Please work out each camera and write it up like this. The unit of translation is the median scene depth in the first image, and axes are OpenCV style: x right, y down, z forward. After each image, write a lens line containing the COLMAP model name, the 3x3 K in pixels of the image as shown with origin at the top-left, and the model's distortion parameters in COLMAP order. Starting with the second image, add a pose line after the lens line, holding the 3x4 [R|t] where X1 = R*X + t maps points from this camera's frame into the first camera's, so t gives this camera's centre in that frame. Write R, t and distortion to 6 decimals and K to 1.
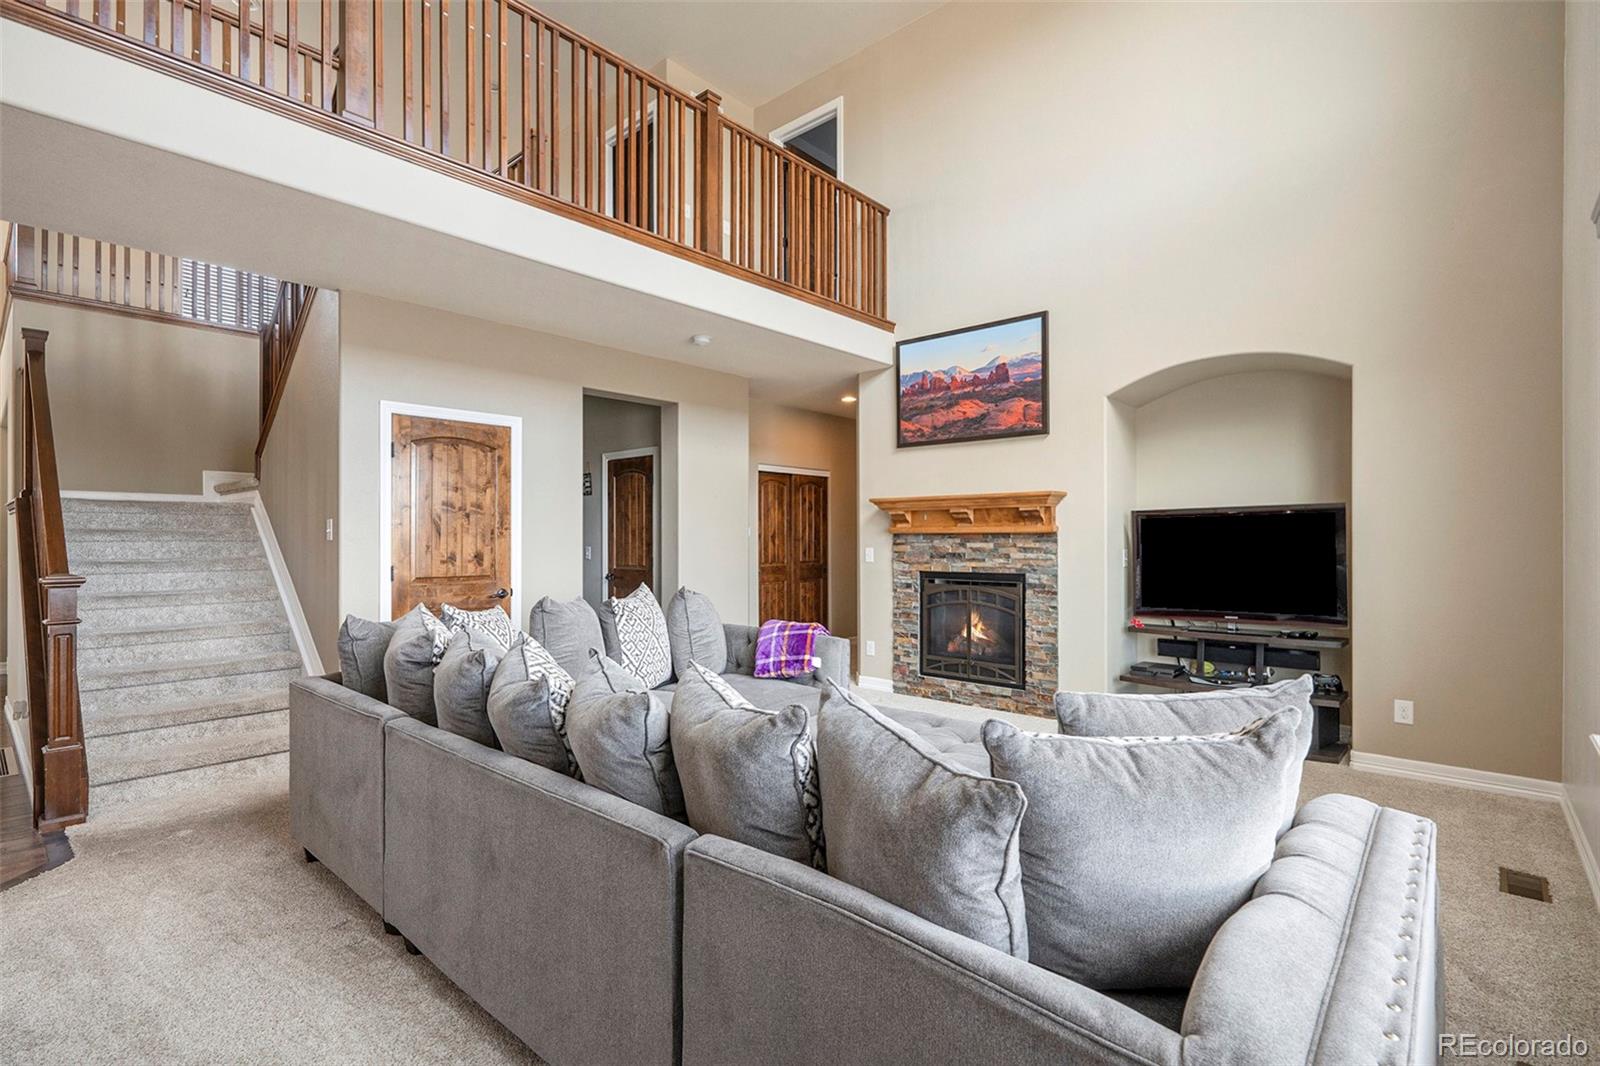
lens RADIAL K [[747.9, 0, 806.1], [0, 747.9, 528.9], [0, 0, 1]] dist [-0.010476, 0.003218]
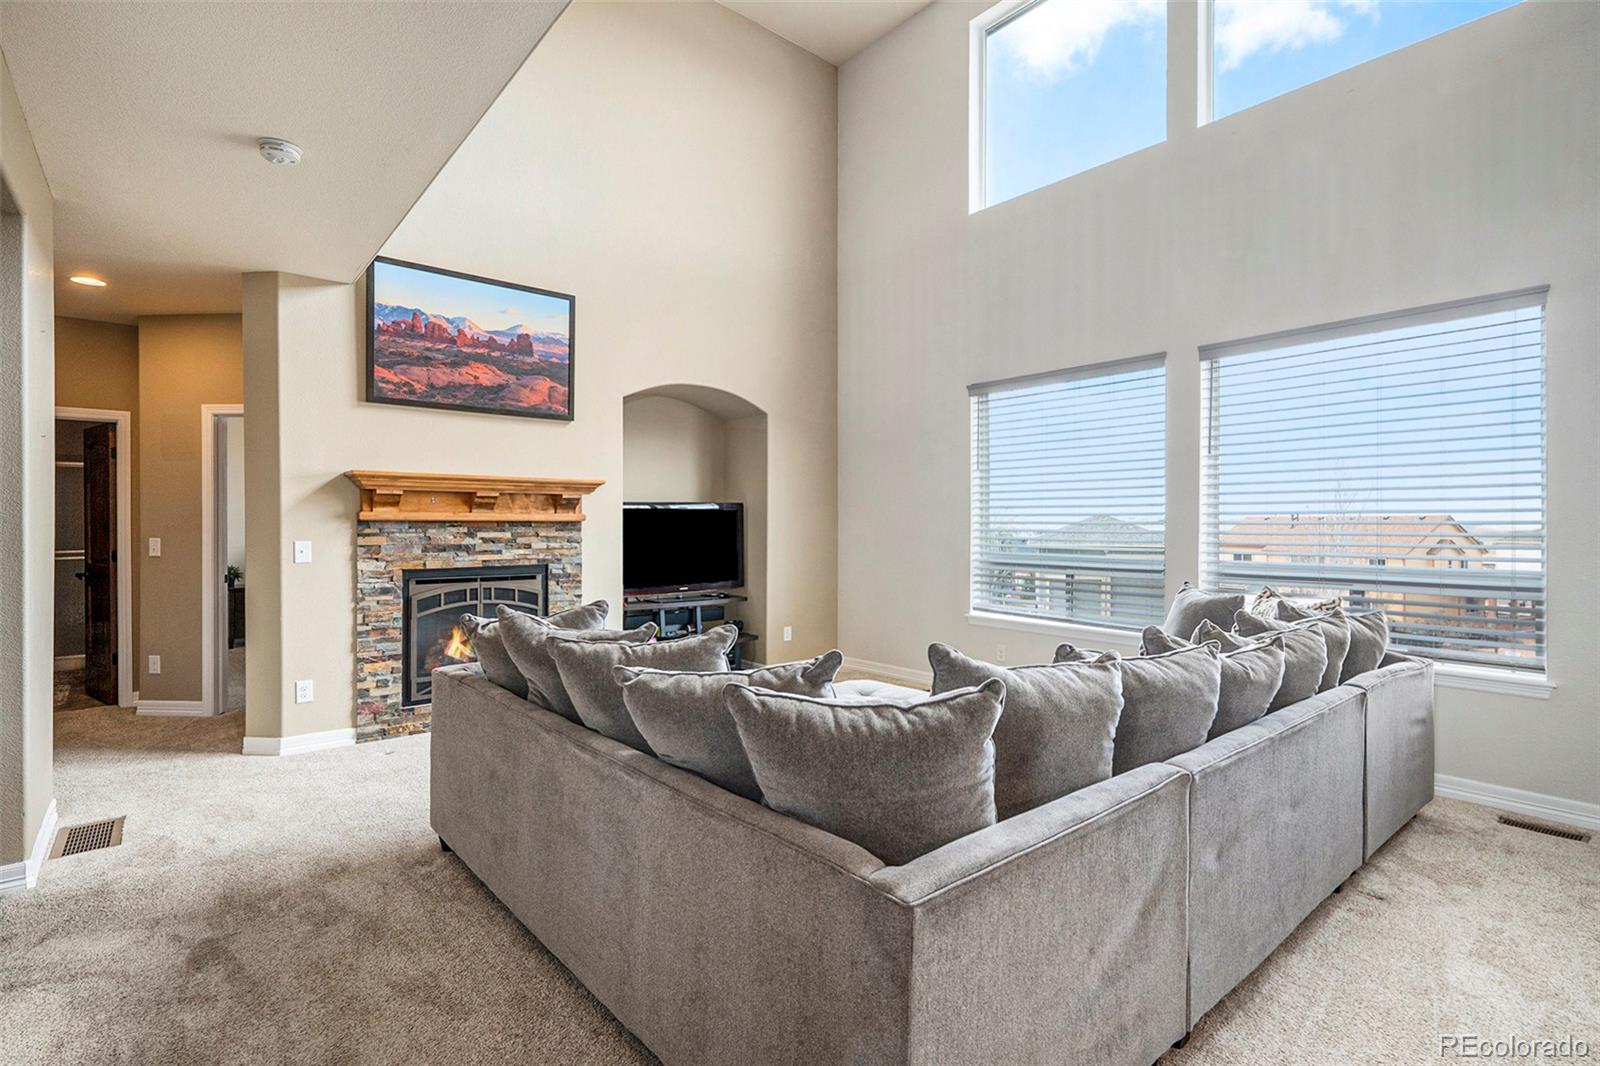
lens RADIAL K [[747.9, 0, 791.0], [0, 747.9, 524.5], [0, 0, 1]] dist [-0.010476, 0.003218]
pose [[0.148226, 0.000456, 0.988953, -0.566759], [-0.013562, 0.999907, 0.001572, 0.003684], [-0.988860, -0.013645, 0.148219, 0.526640]]
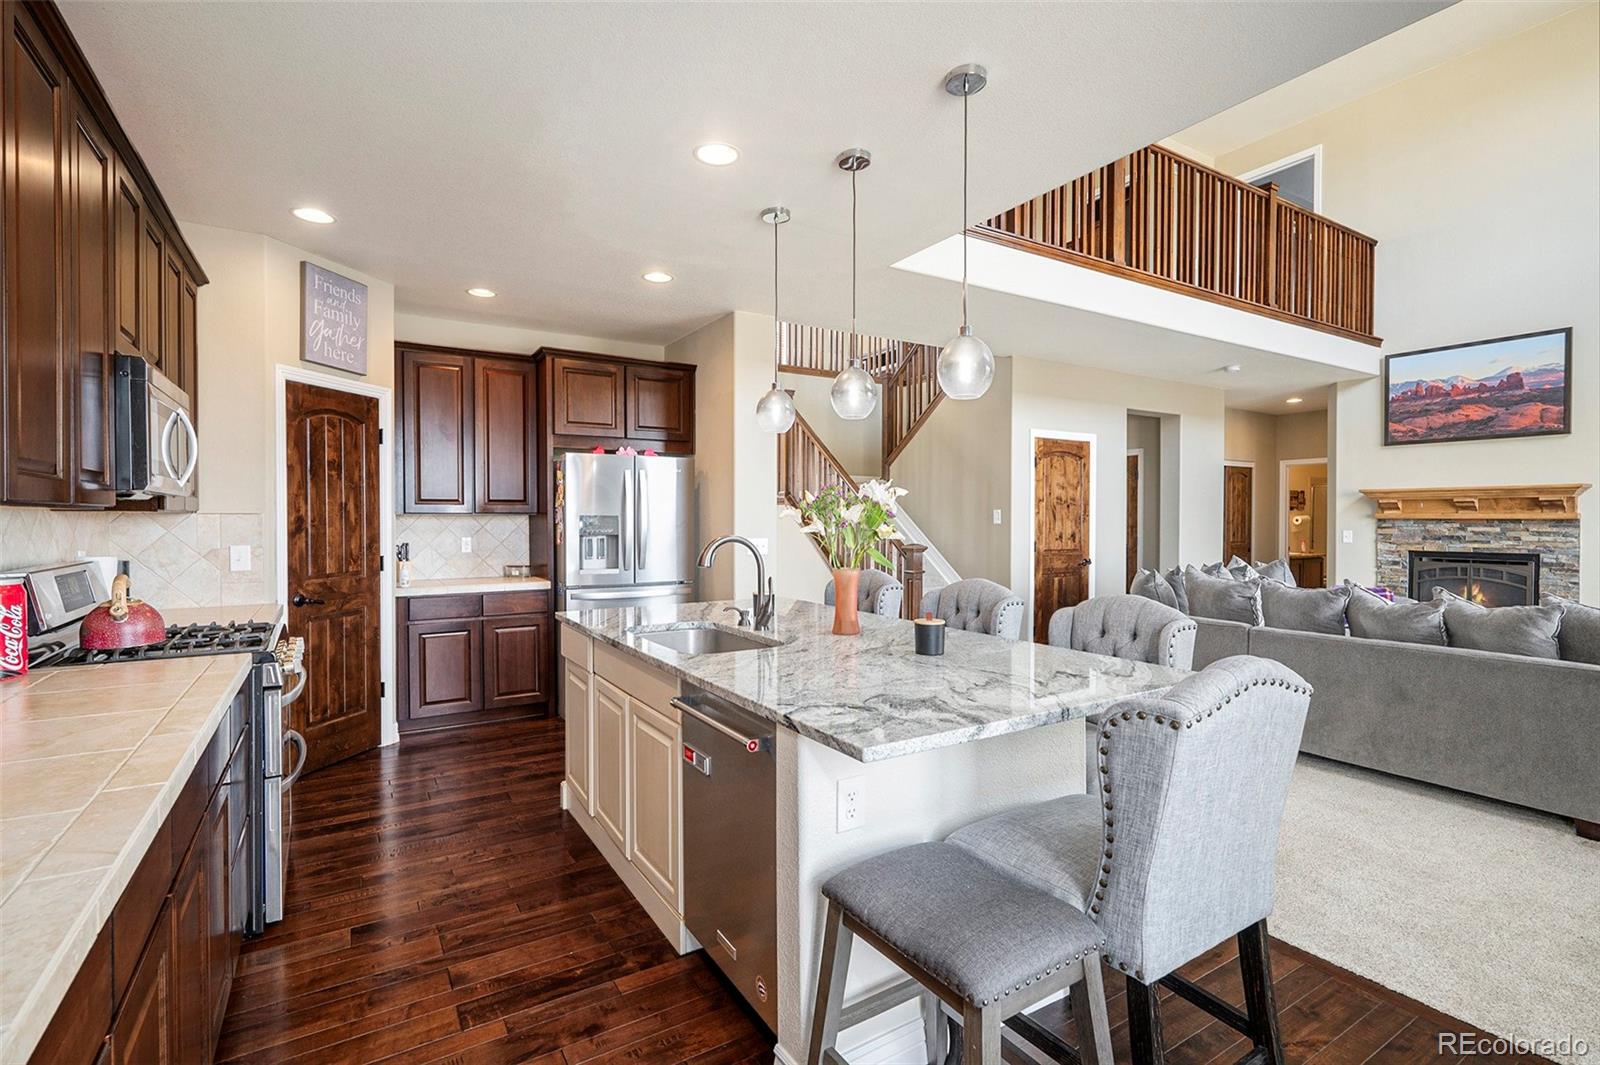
lens RADIAL K [[747.9, 0, 797.9], [0, 747.9, 530.7], [0, 0, 1]] dist [-0.010476, 0.003218]
pose [[0.959907, 0.005429, -0.280267, -0.467880], [0.002881, 0.999569, 0.029229, -0.012872], [0.280305, -0.028864, 0.959477, -0.413949]]
